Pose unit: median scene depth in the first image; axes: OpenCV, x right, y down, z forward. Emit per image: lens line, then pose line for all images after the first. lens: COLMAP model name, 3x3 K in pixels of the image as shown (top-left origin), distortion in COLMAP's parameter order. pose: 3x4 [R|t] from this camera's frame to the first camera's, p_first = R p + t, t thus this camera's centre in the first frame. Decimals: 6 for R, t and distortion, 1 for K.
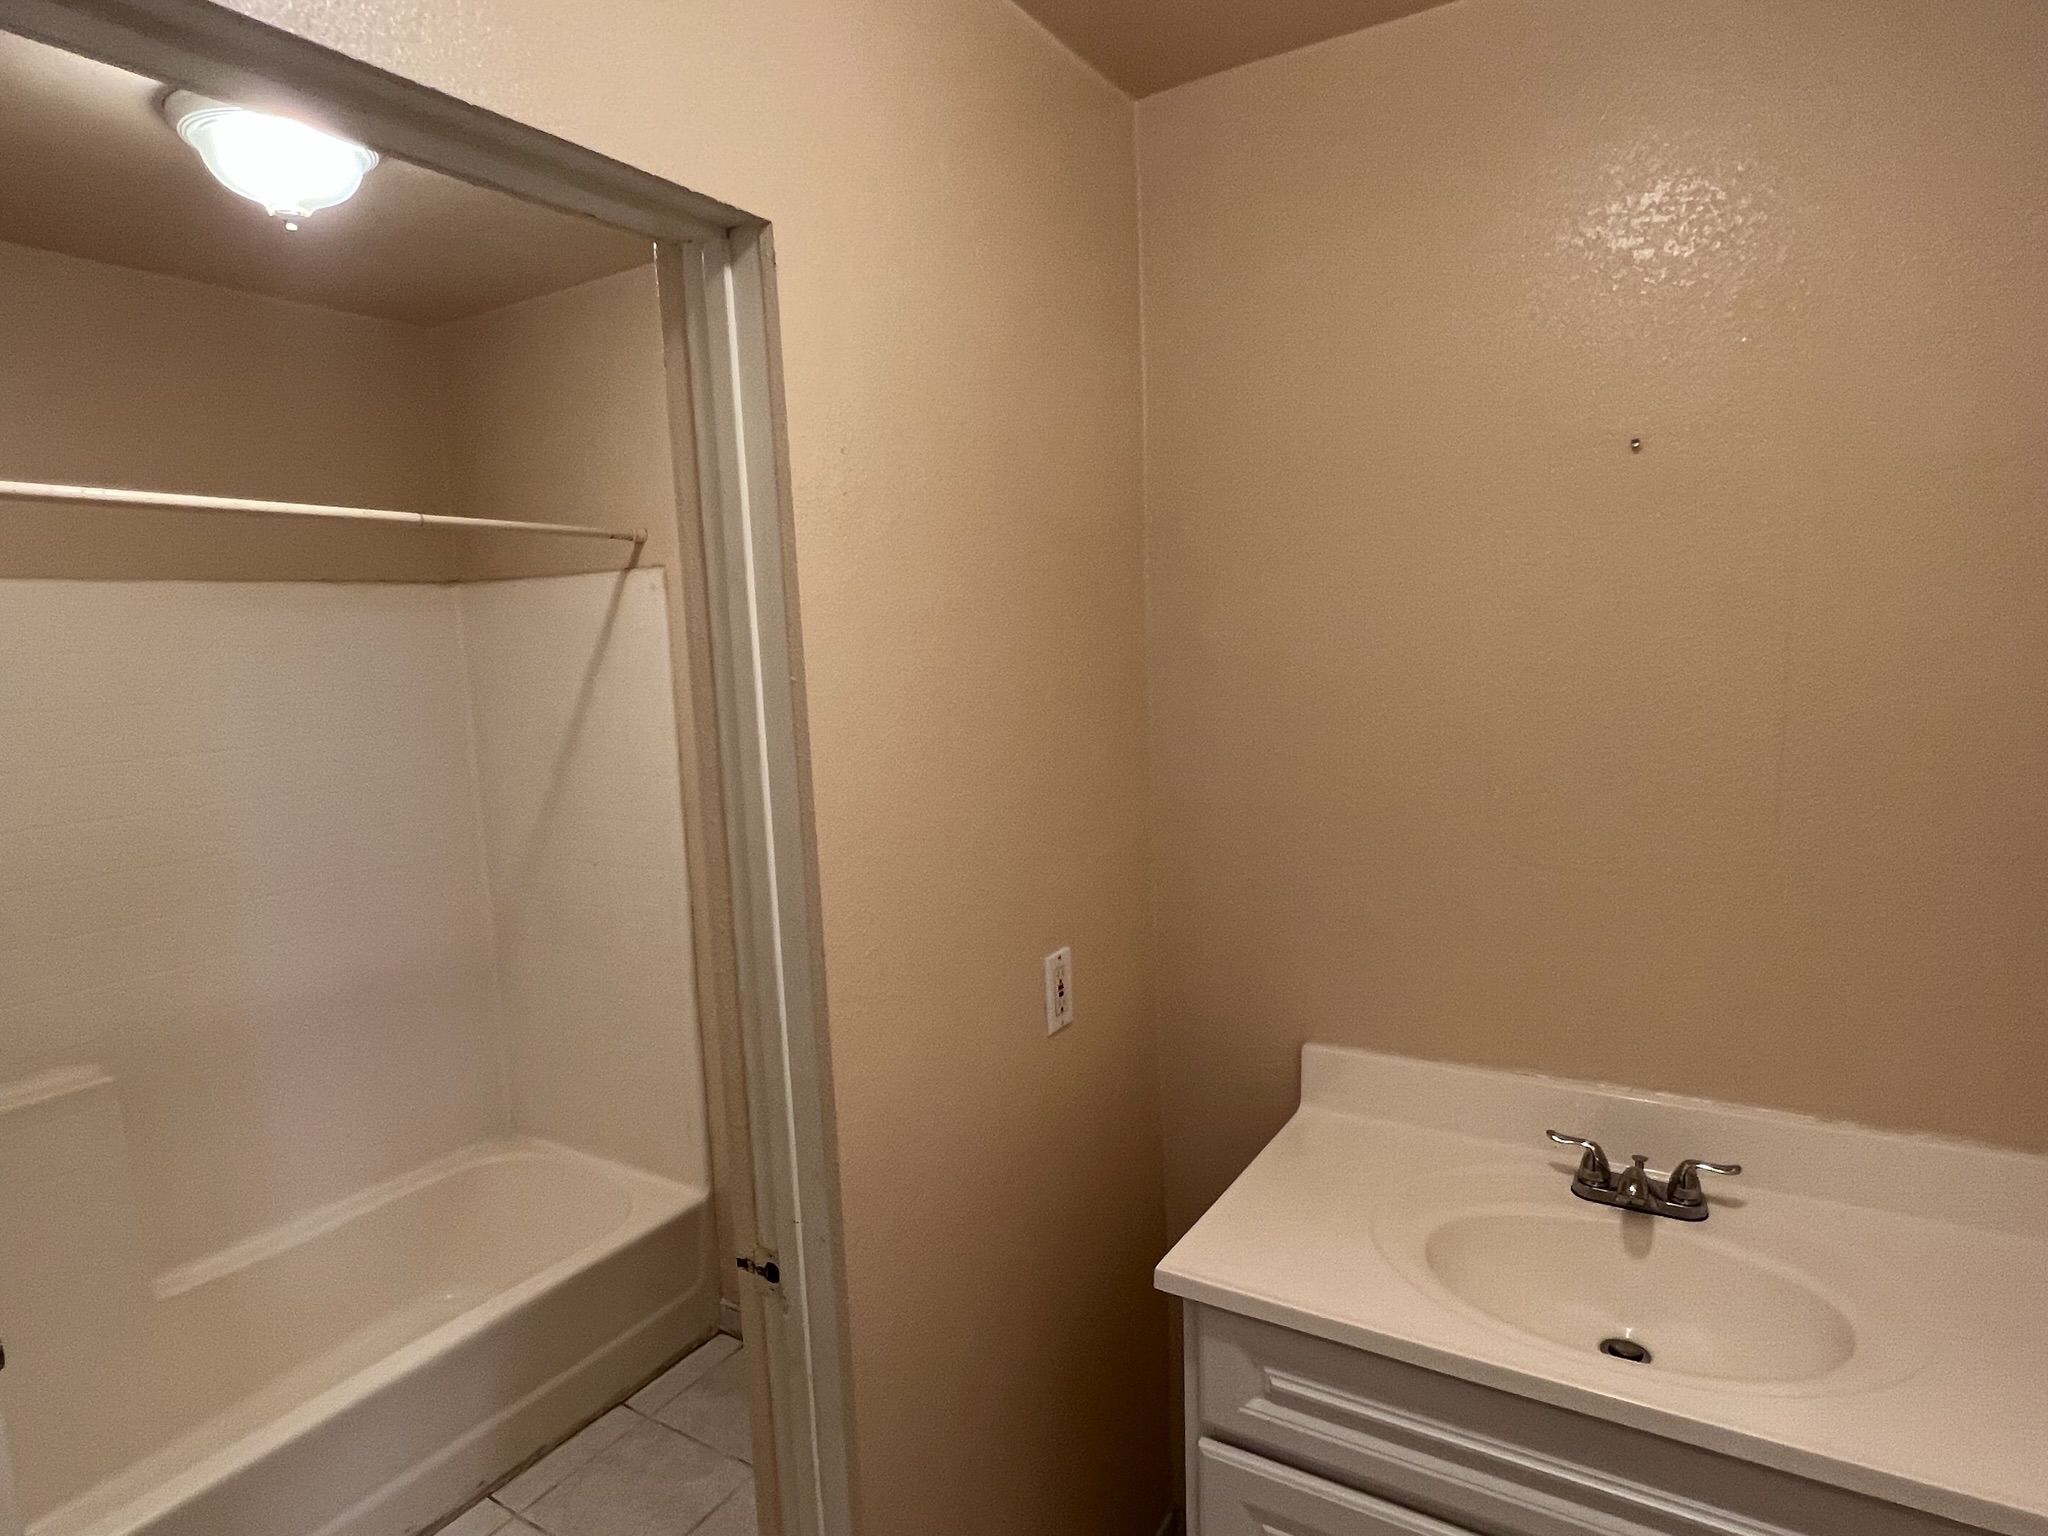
lens RADIAL K [[1177.2, 0, 1011.4], [0, 1177.2, 793.6], [0, 0, 1]] dist [0.002699, 0.000281]
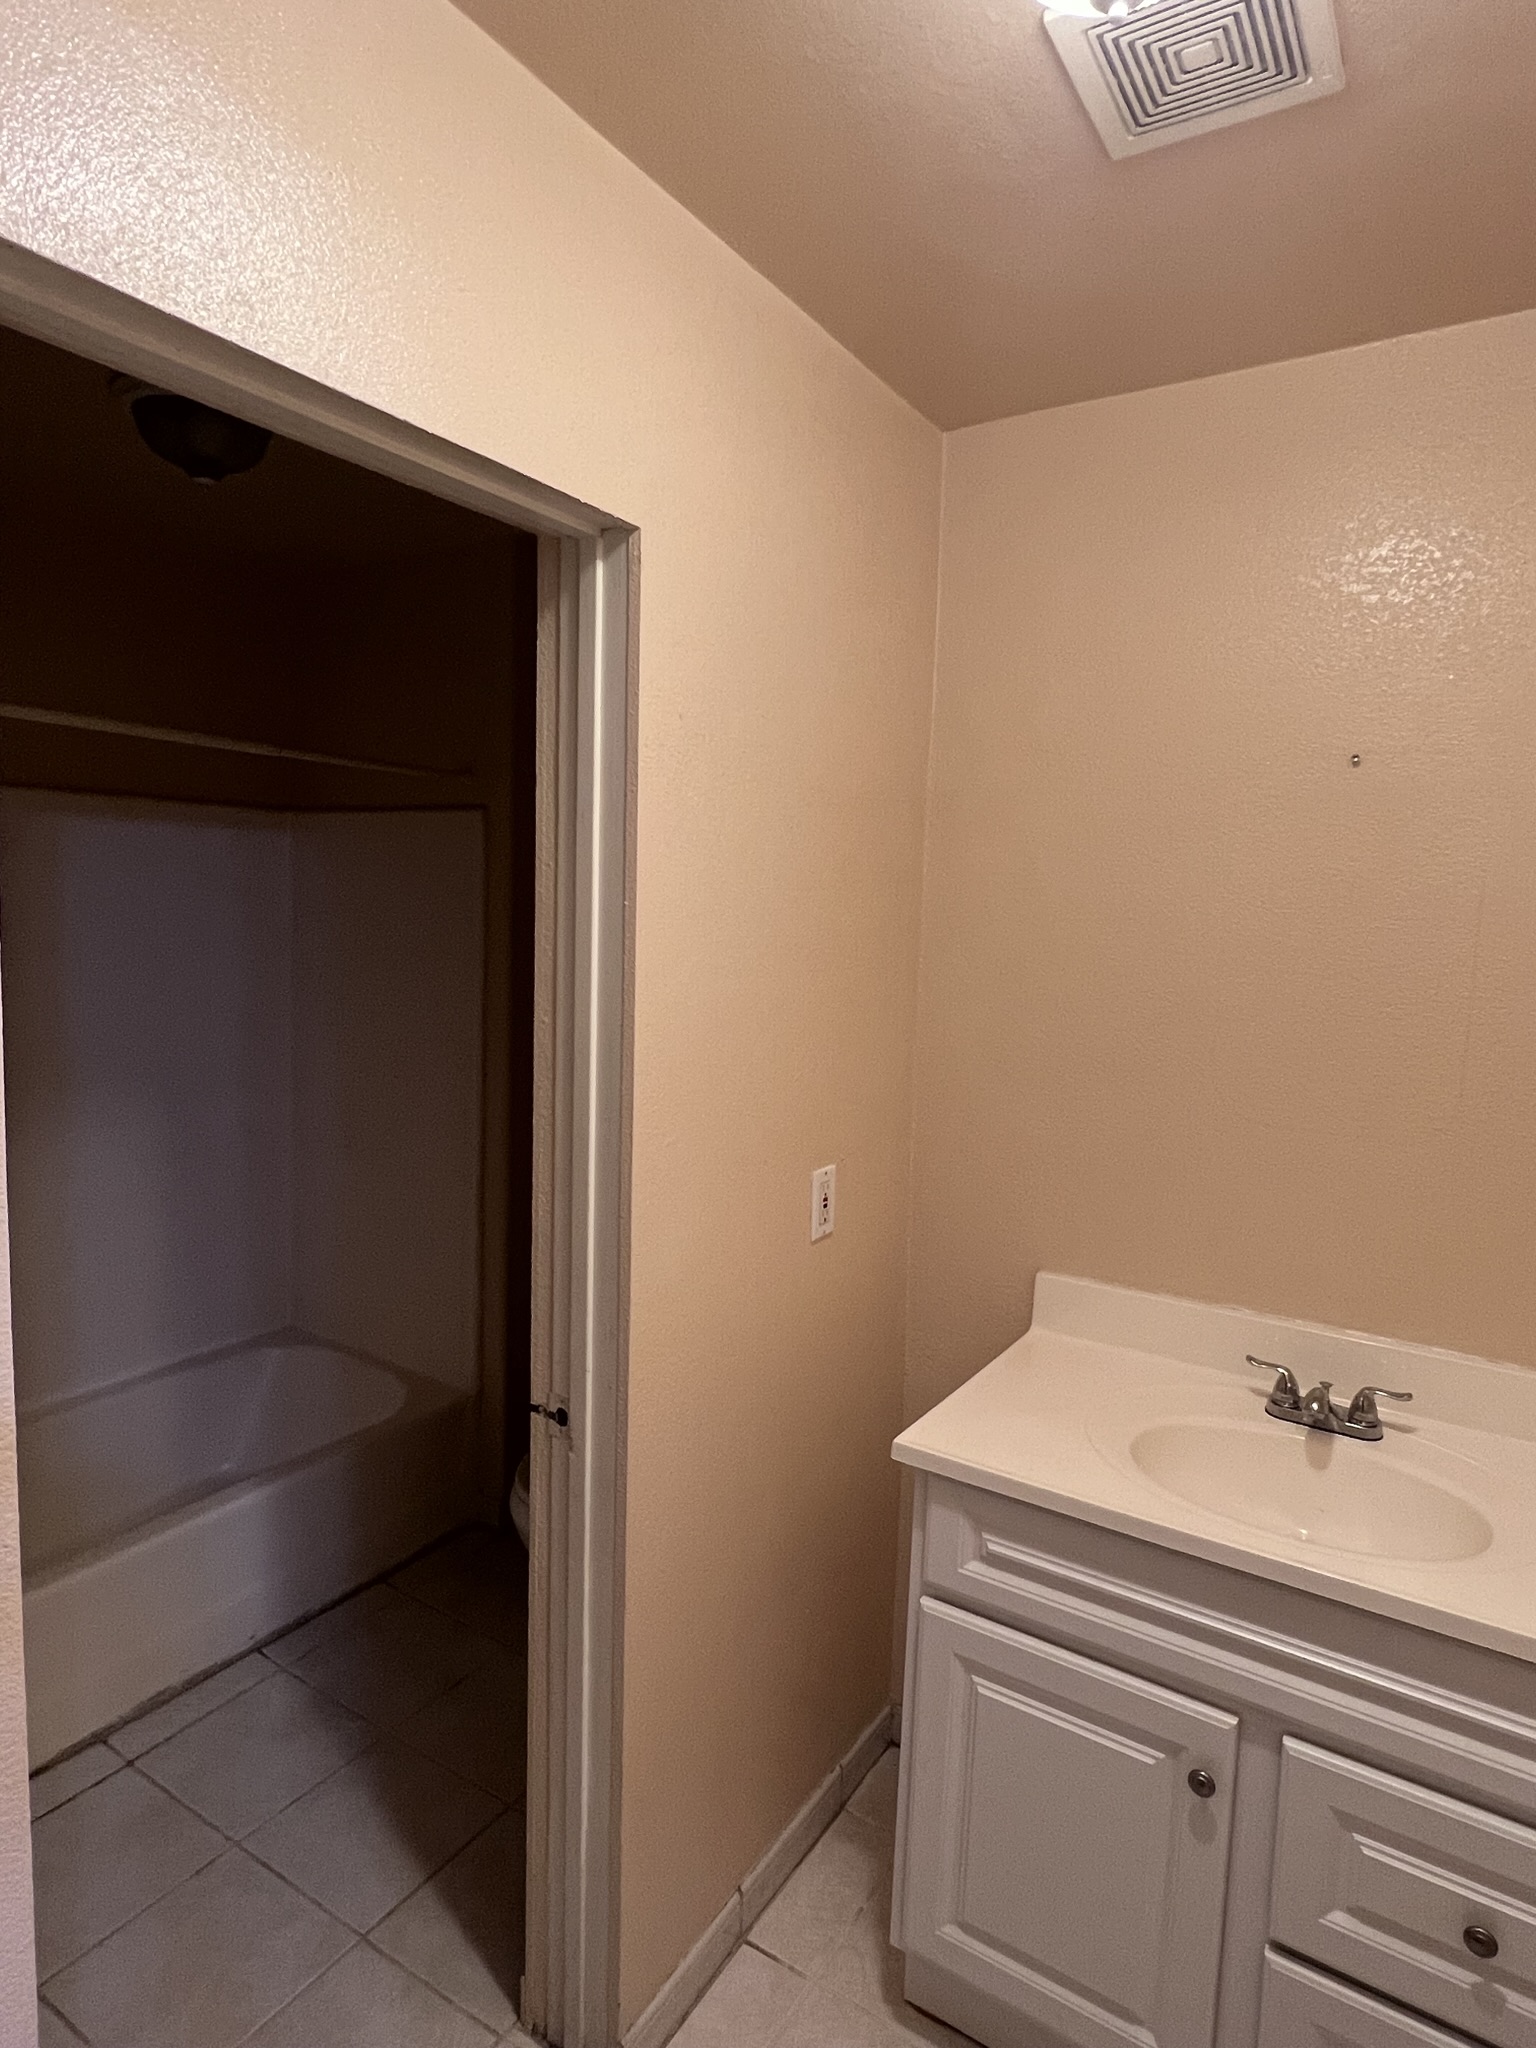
lens RADIAL K [[1160.7, 0, 768.0], [0, 1160.7, 1024.0], [0, 0, 1]] dist [0.000332, 0.003208]
pose [[0.997392, 0.071915, -0.006081, -0.020115], [-0.072062, 0.996974, -0.029143, 0.036425], [0.003967, 0.029506, 0.999557, -0.131120]]
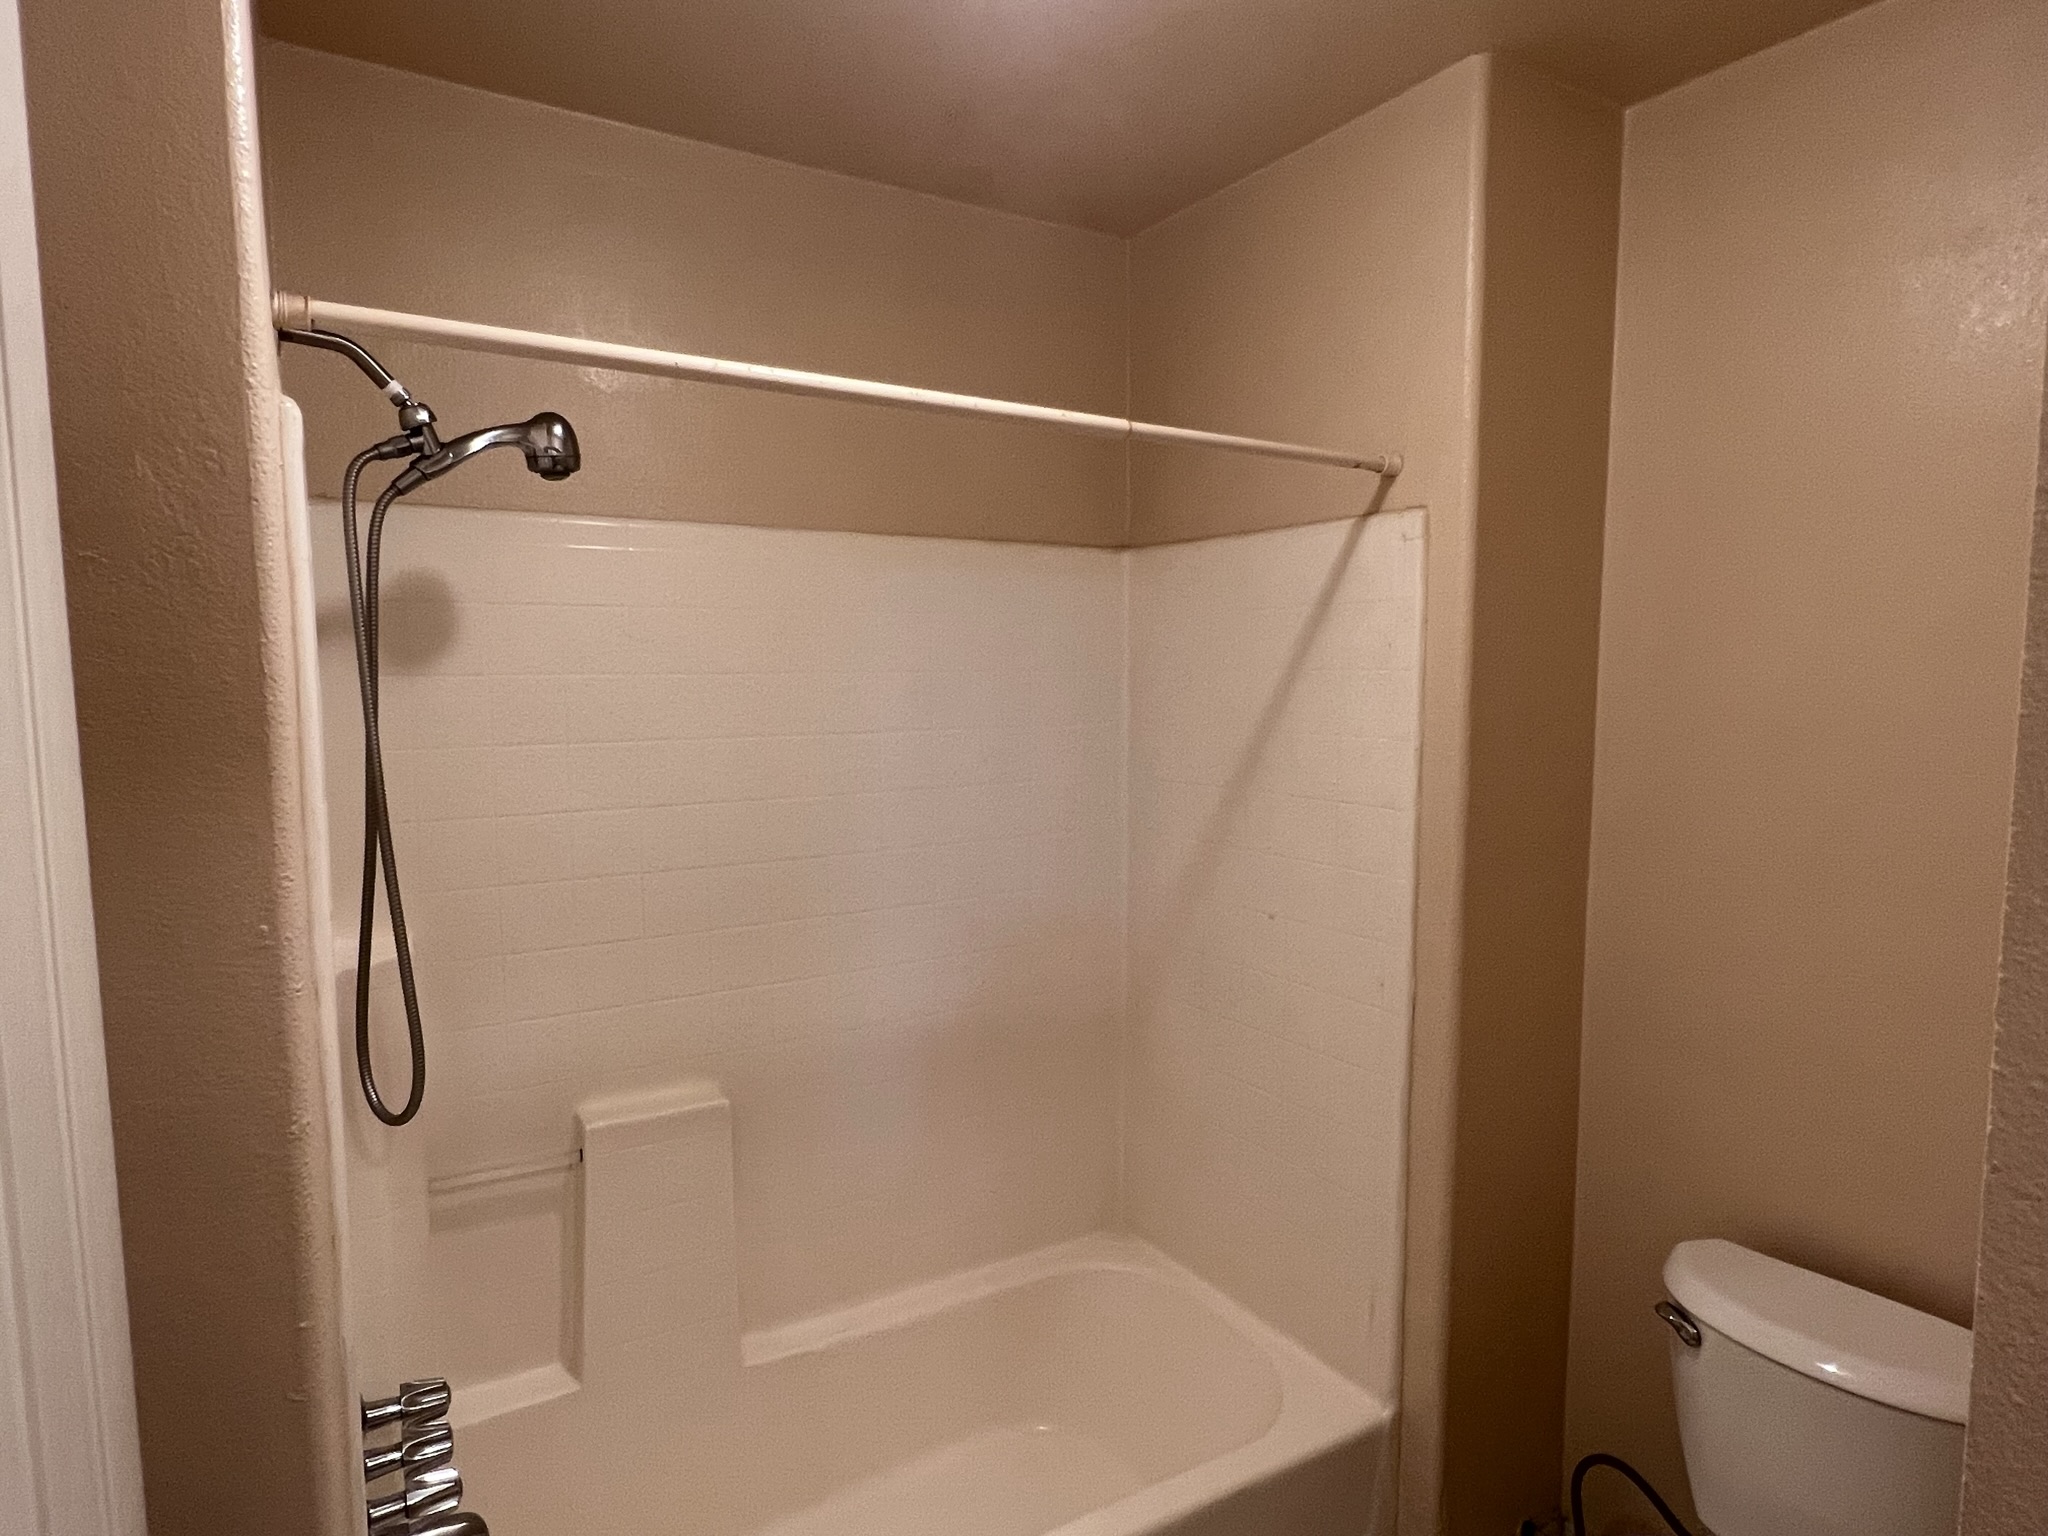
lens RADIAL K [[1160.7, 0, 1016.2], [0, 1160.7, 794.8], [0, 0, 1]] dist [0.000332, 0.003208]
pose [[0.892525, 0.085238, -0.442870, -0.349385], [-0.095055, 0.995472, 0.000030, -0.002978], [0.440867, 0.042070, 0.896586, 0.520529]]
